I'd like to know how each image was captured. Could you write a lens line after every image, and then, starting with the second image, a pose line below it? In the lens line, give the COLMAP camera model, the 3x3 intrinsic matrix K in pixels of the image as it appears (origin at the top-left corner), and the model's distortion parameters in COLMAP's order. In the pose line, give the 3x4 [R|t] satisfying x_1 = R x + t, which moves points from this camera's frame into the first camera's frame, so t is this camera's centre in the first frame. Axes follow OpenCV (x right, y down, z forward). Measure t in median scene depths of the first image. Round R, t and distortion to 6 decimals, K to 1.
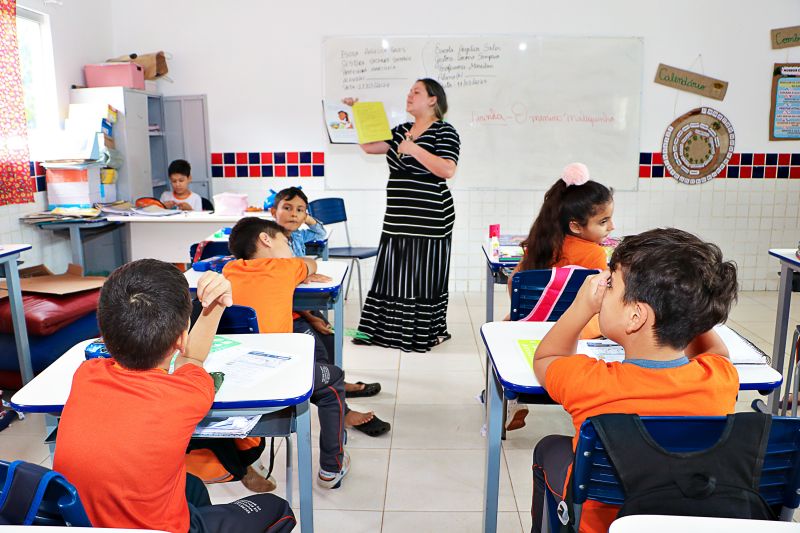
lens RADIAL K [[648.0, 0, 400.0], [0, 648.0, 266.5], [0, 0, 1]] dist [-0.178732, 0.152010]
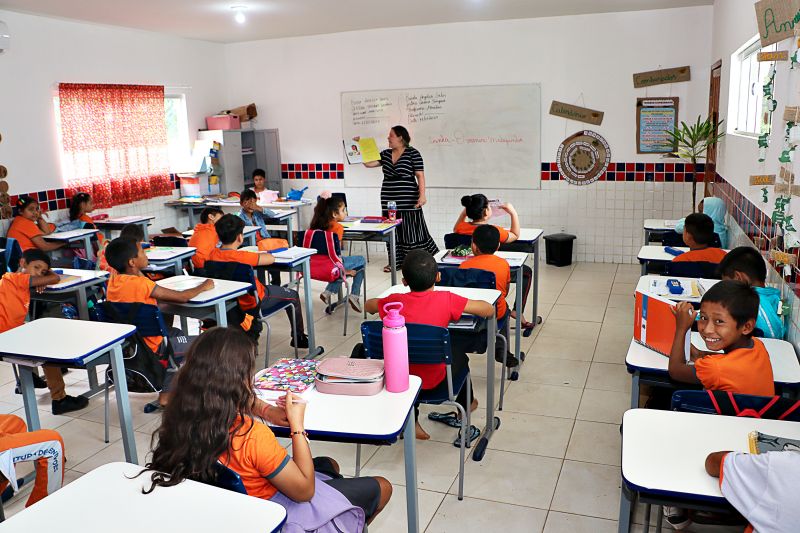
lens RADIAL K [[648.0, 0, 400.0], [0, 648.0, 266.5], [0, 0, 1]] dist [-0.178732, 0.152010]
pose [[0.943566, 0.048970, -0.327543, 0.575137], [-0.039129, 0.998565, 0.036573, 0.014759], [0.328864, -0.021692, 0.944128, -0.495673]]
